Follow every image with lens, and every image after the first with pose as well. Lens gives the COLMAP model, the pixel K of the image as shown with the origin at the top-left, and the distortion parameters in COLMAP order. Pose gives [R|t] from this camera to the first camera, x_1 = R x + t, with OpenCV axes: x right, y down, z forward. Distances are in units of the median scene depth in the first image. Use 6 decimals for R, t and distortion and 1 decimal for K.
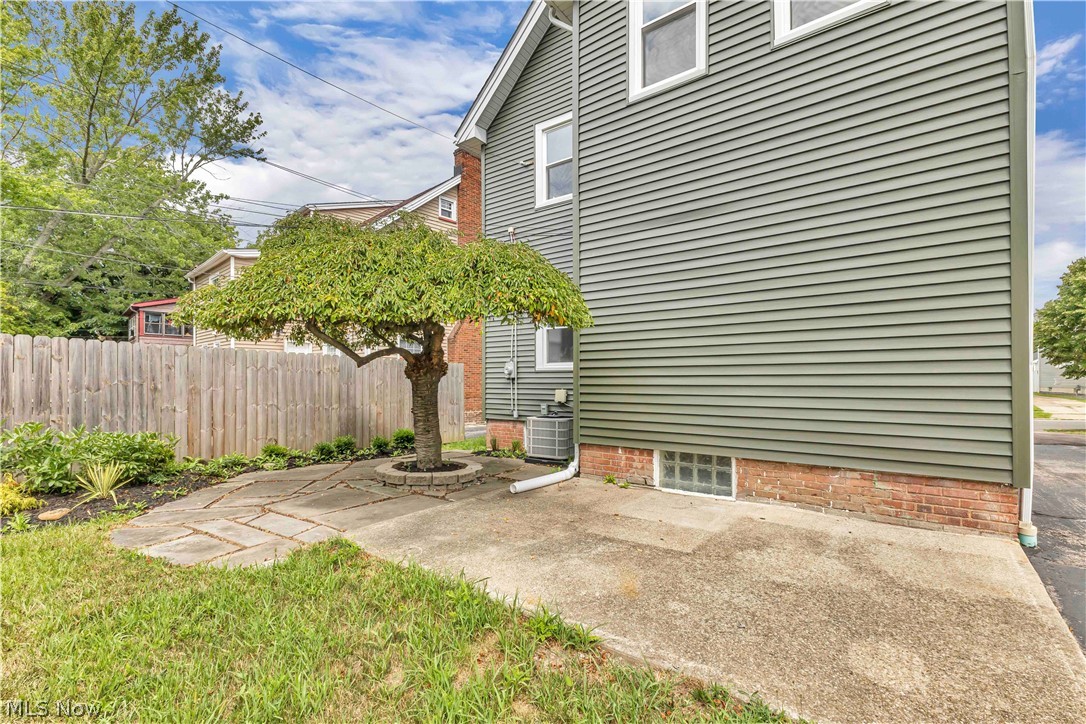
lens RADIAL K [[474.7, 0, 542.8], [0, 474.7, 378.7], [0, 0, 1]] dist [0.009439, -0.000234]
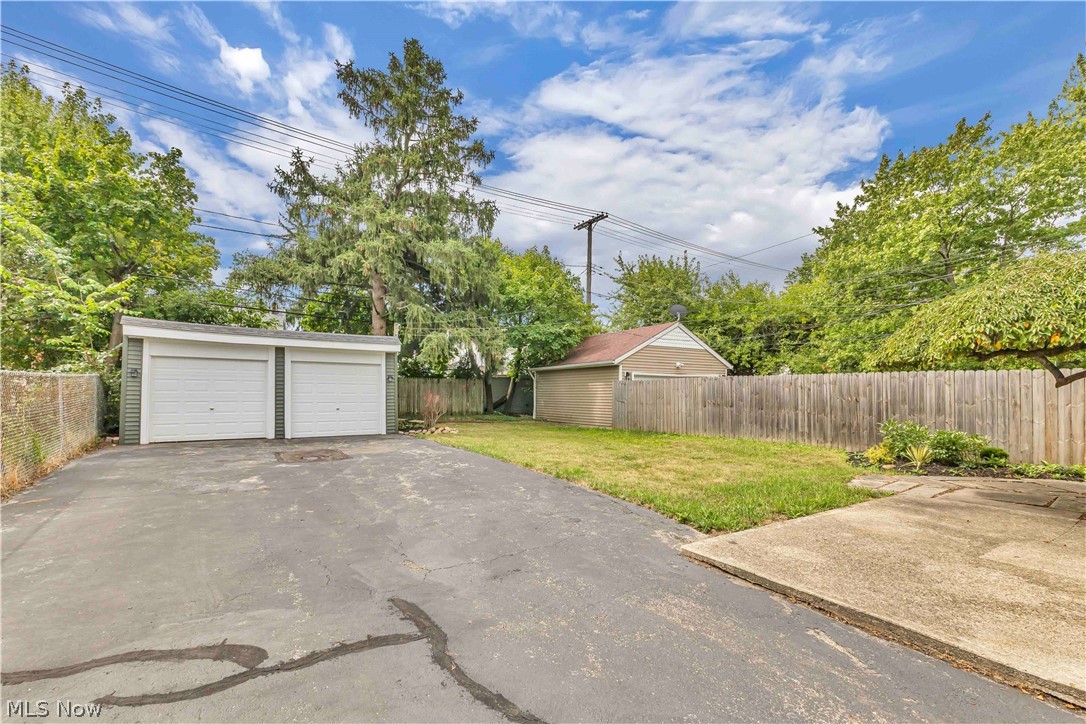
lens RADIAL K [[472.1, 0, 546.6], [0, 472.1, 386.8], [0, 0, 1]] dist [-0.001055, -0.000234]
pose [[-0.314107, -0.015329, -0.949264, 1.282908], [-0.000437, 0.999872, -0.016002, -0.008659], [0.949388, -0.004611, -0.314073, 0.303637]]
